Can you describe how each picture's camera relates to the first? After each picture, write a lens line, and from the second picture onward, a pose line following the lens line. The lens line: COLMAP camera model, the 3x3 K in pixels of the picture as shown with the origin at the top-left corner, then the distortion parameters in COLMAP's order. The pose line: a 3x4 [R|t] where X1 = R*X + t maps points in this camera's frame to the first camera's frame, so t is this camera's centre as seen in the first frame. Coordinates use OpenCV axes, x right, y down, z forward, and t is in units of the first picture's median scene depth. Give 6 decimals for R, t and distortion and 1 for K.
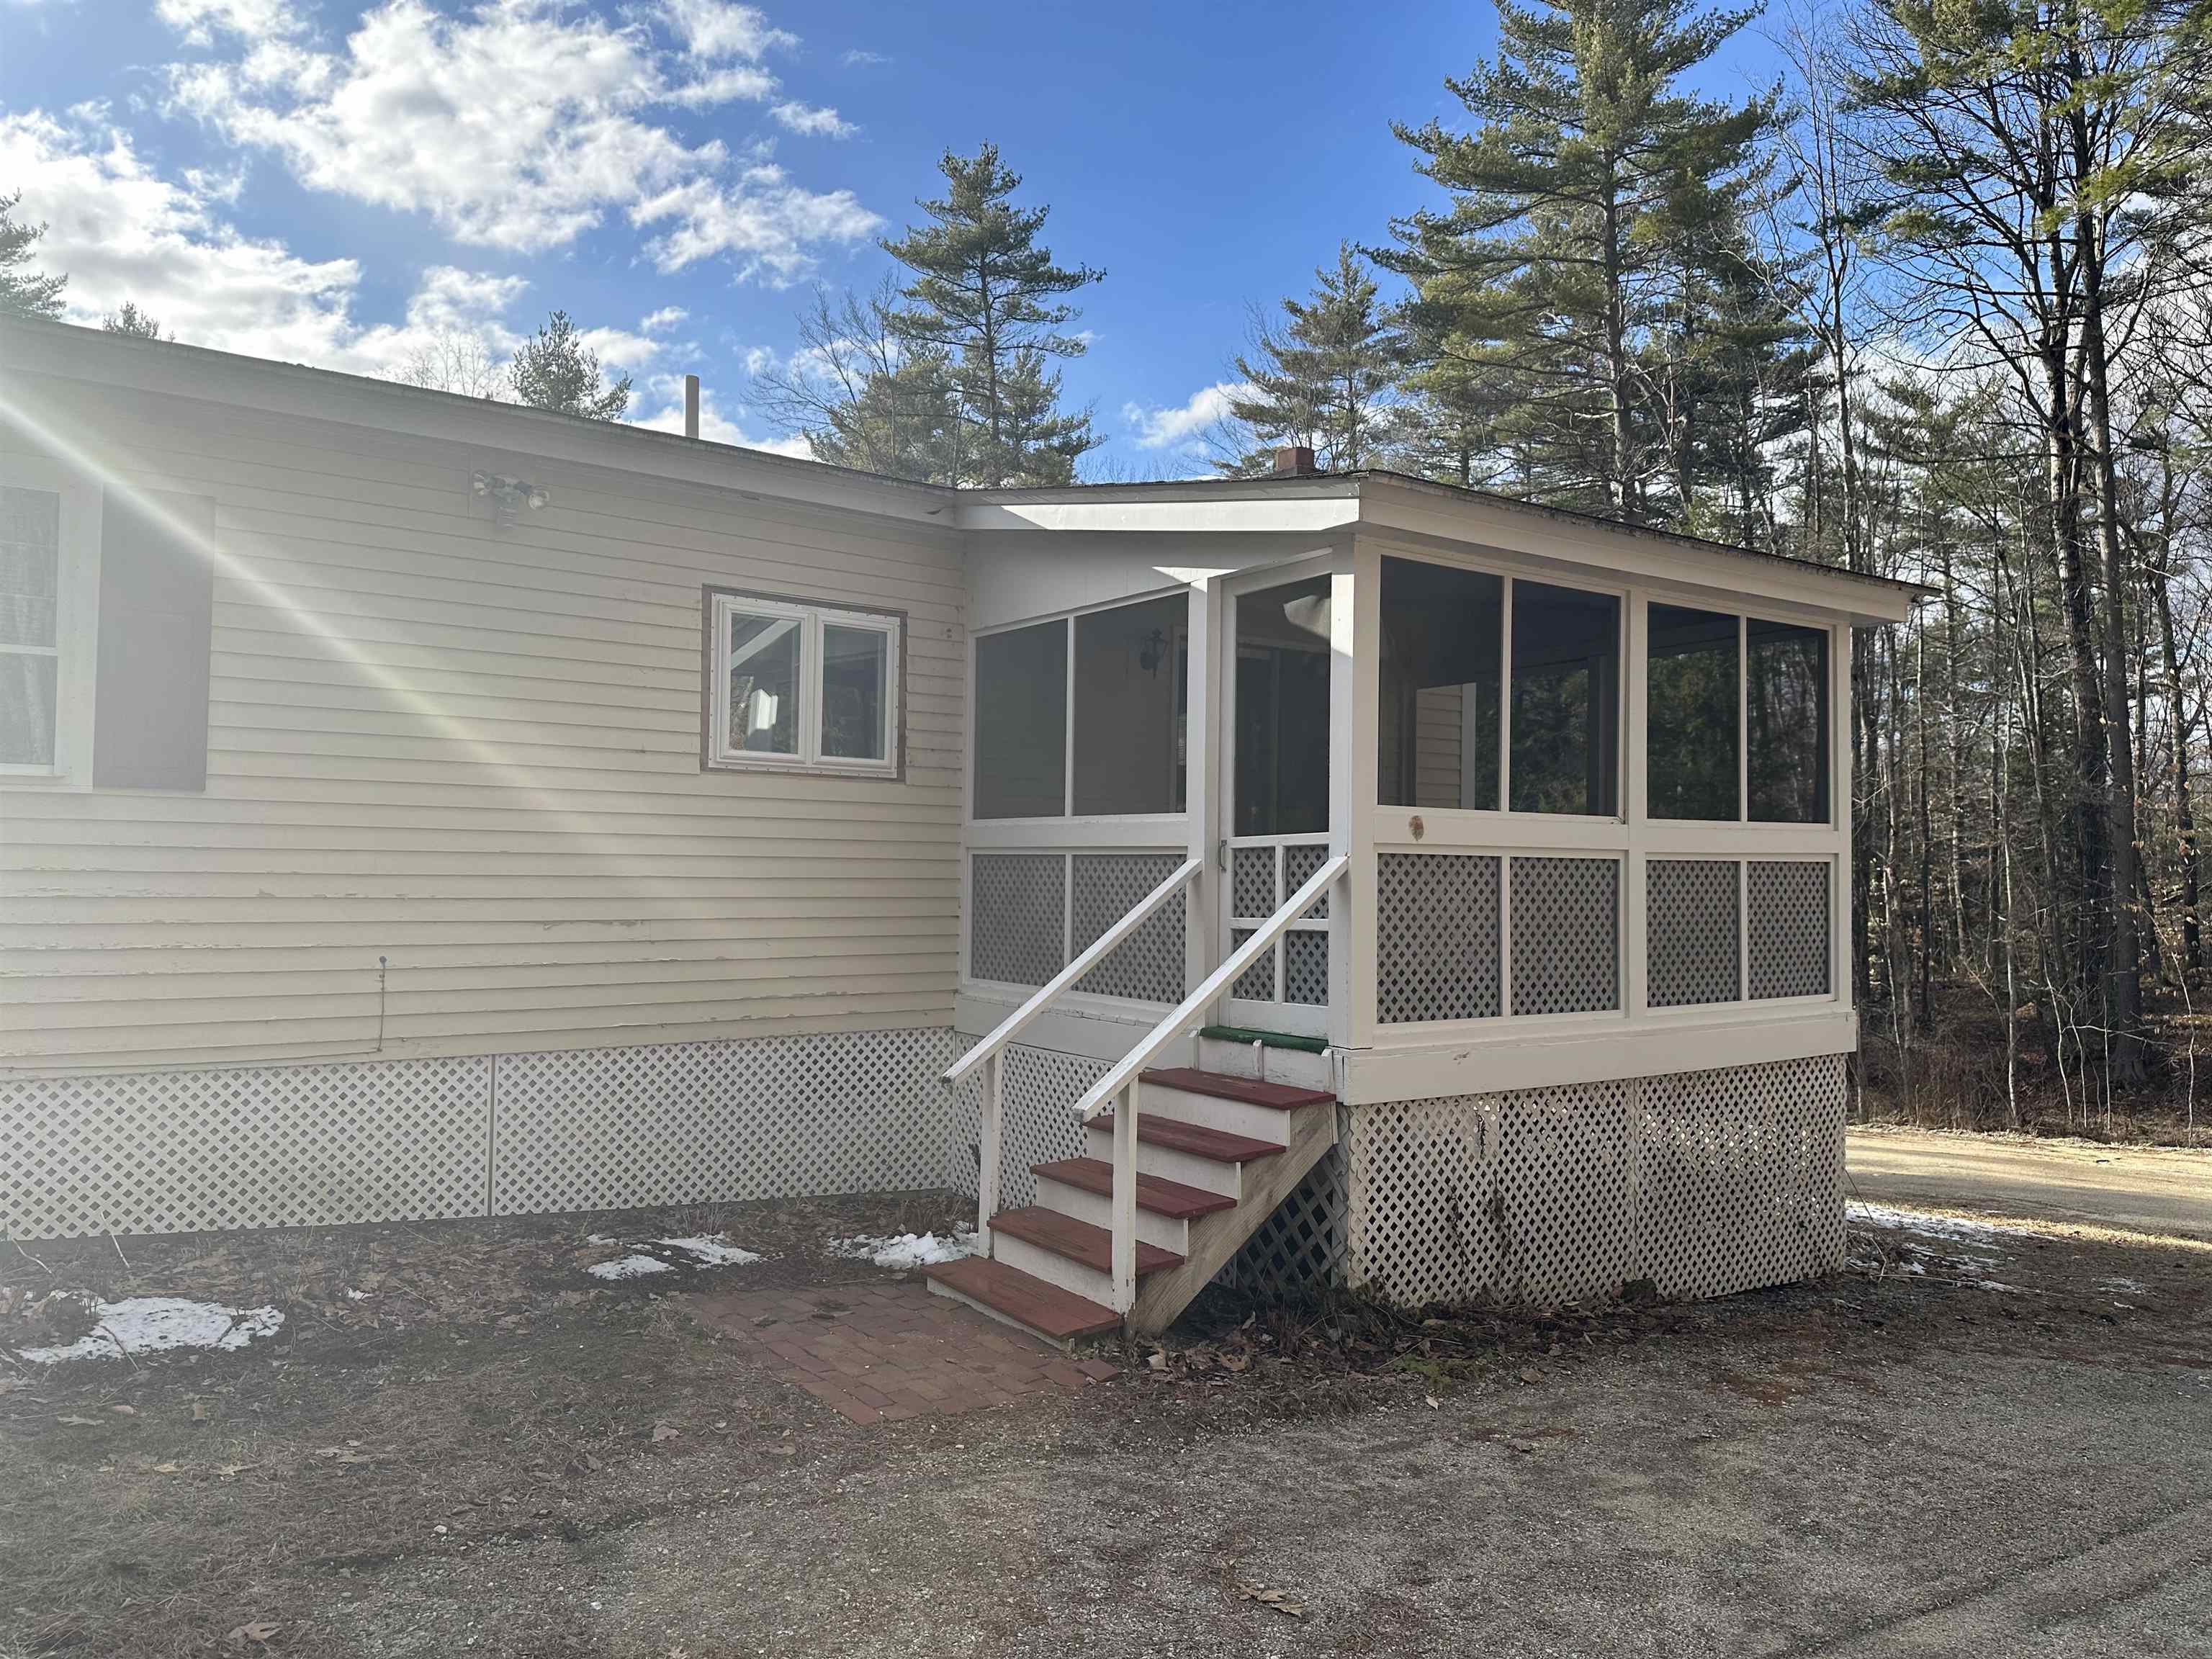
lens RADIAL K [[1561.1, 0, 1106.0], [0, 1561.1, 829.5], [0, 0, 1]] dist [0.055177, -0.077910]
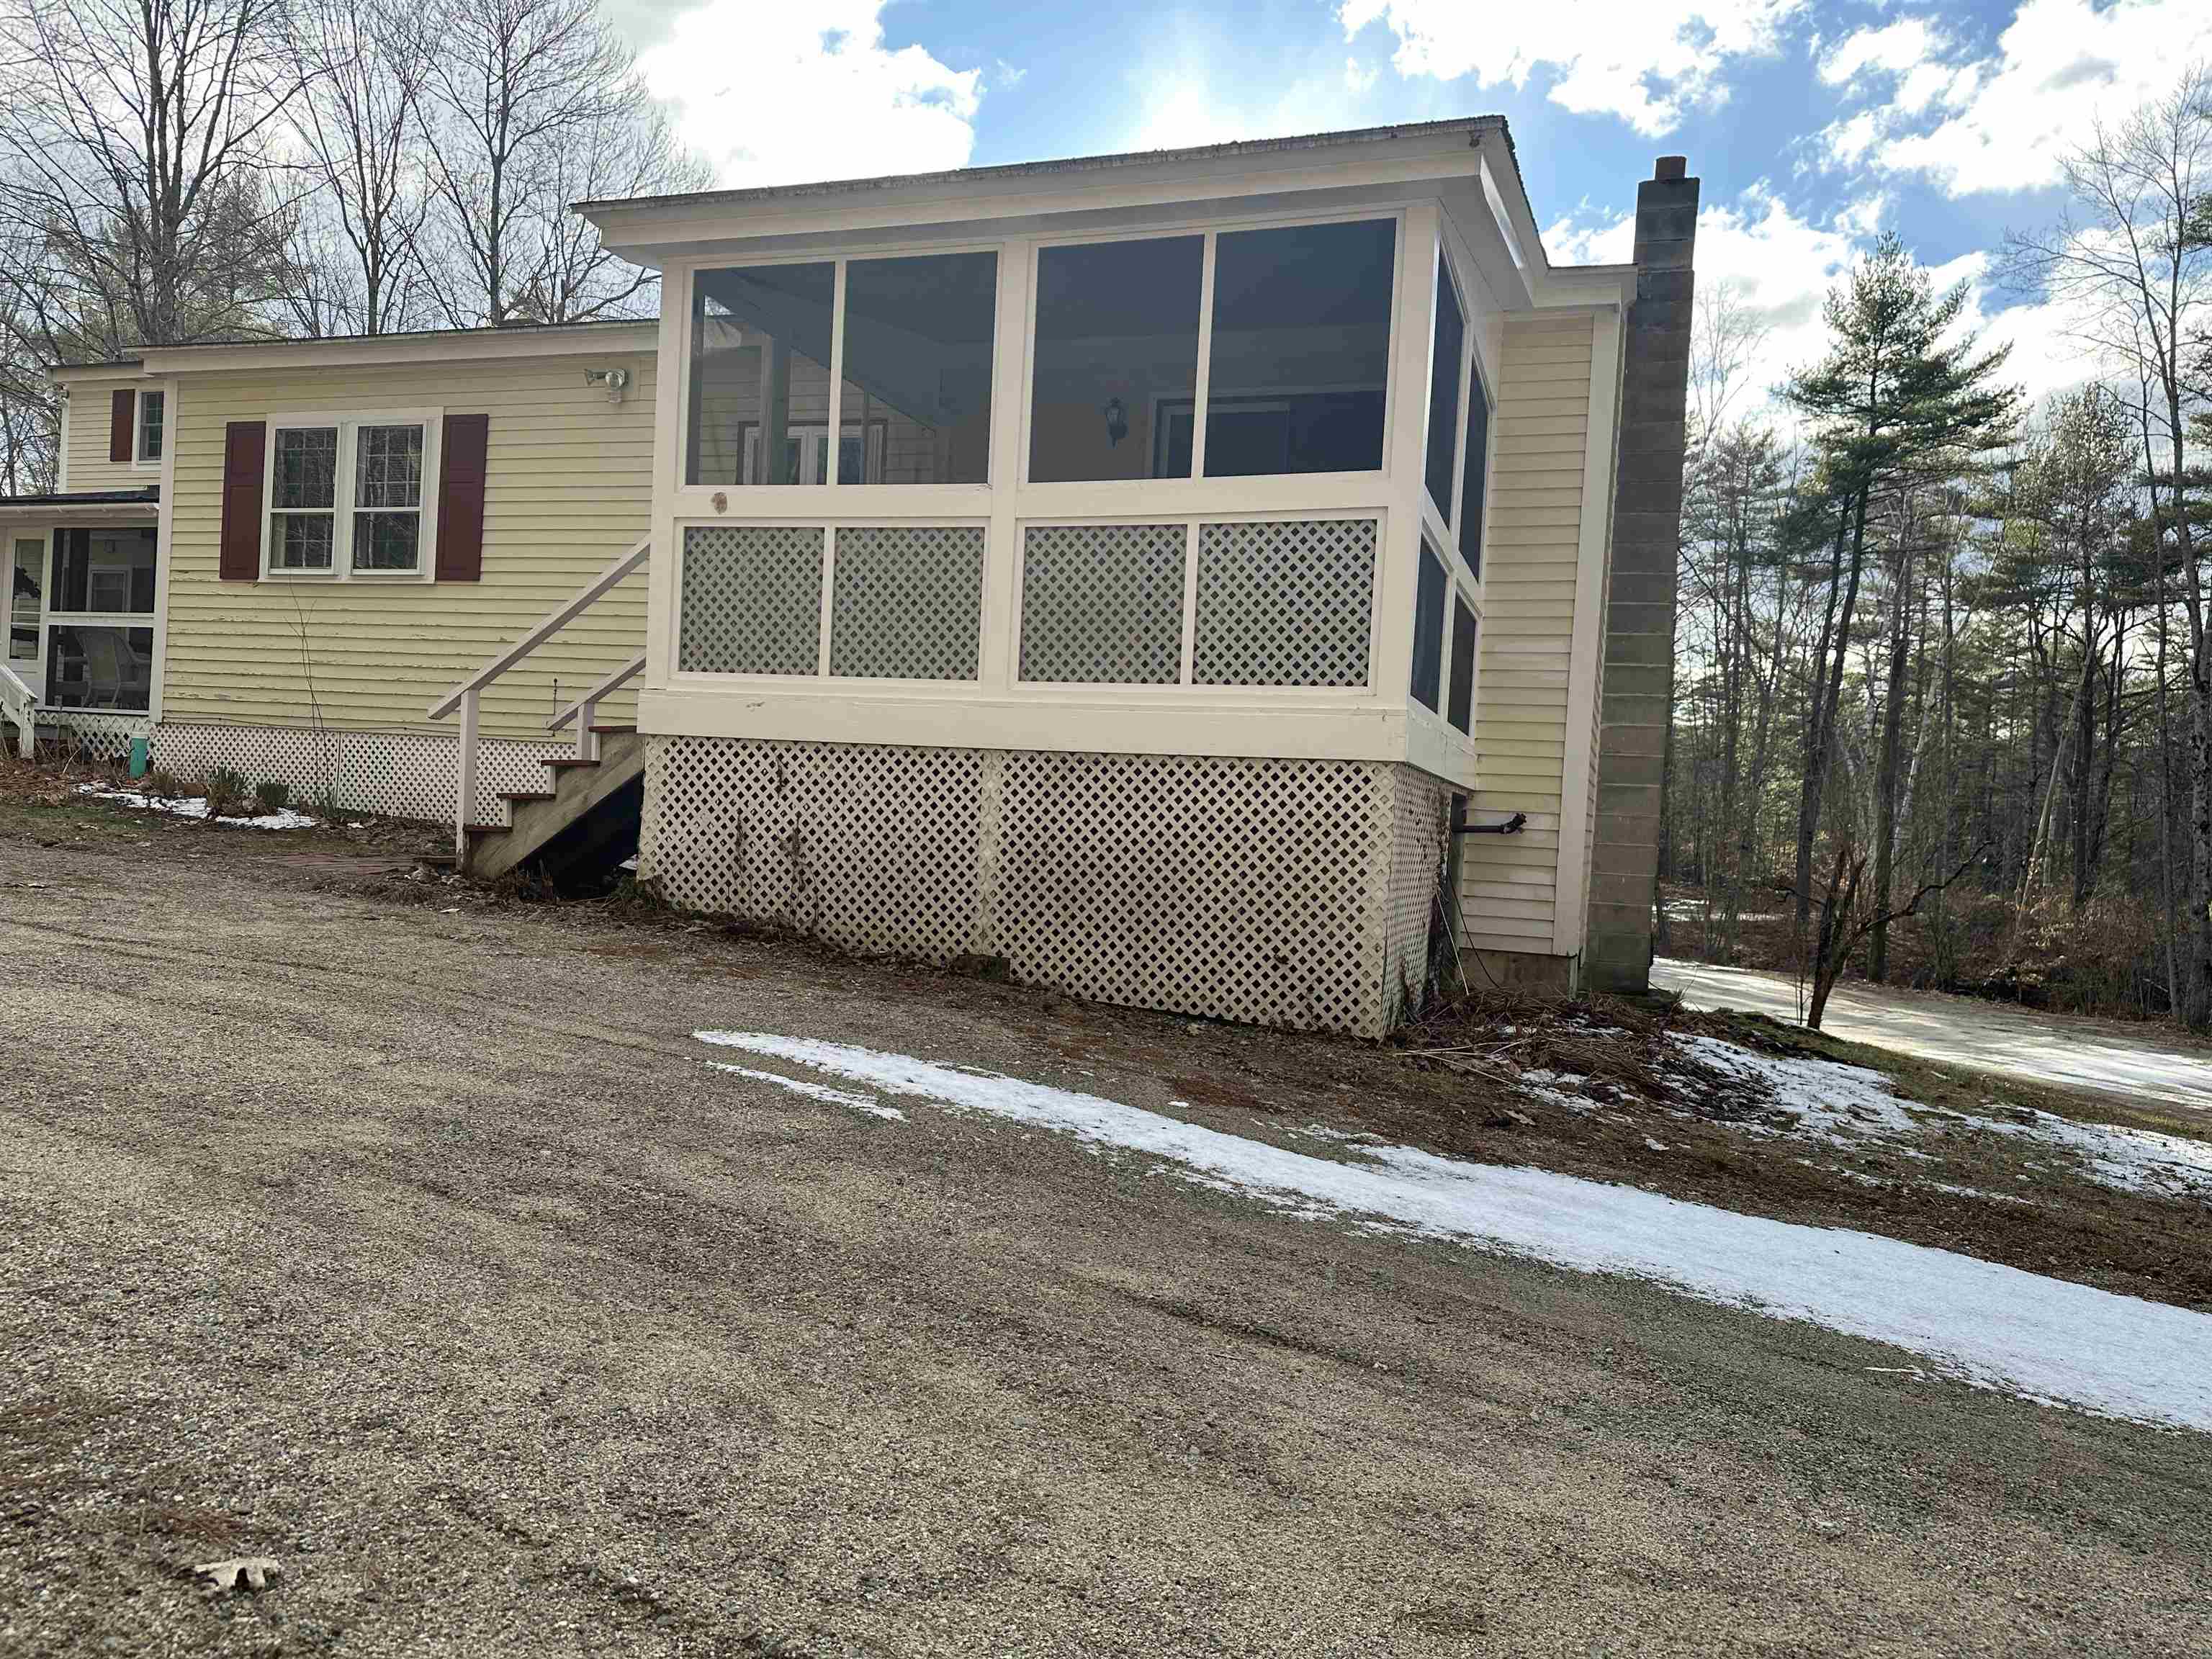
lens RADIAL K [[1561.1, 0, 1106.0], [0, 1561.1, 829.5], [0, 0, 1]] dist [0.055177, -0.077910]
pose [[0.547600, 0.022724, -0.836432, 1.176265], [-0.038032, 0.999274, 0.002249, 0.200513], [0.835876, 0.030580, 0.548066, 0.542342]]
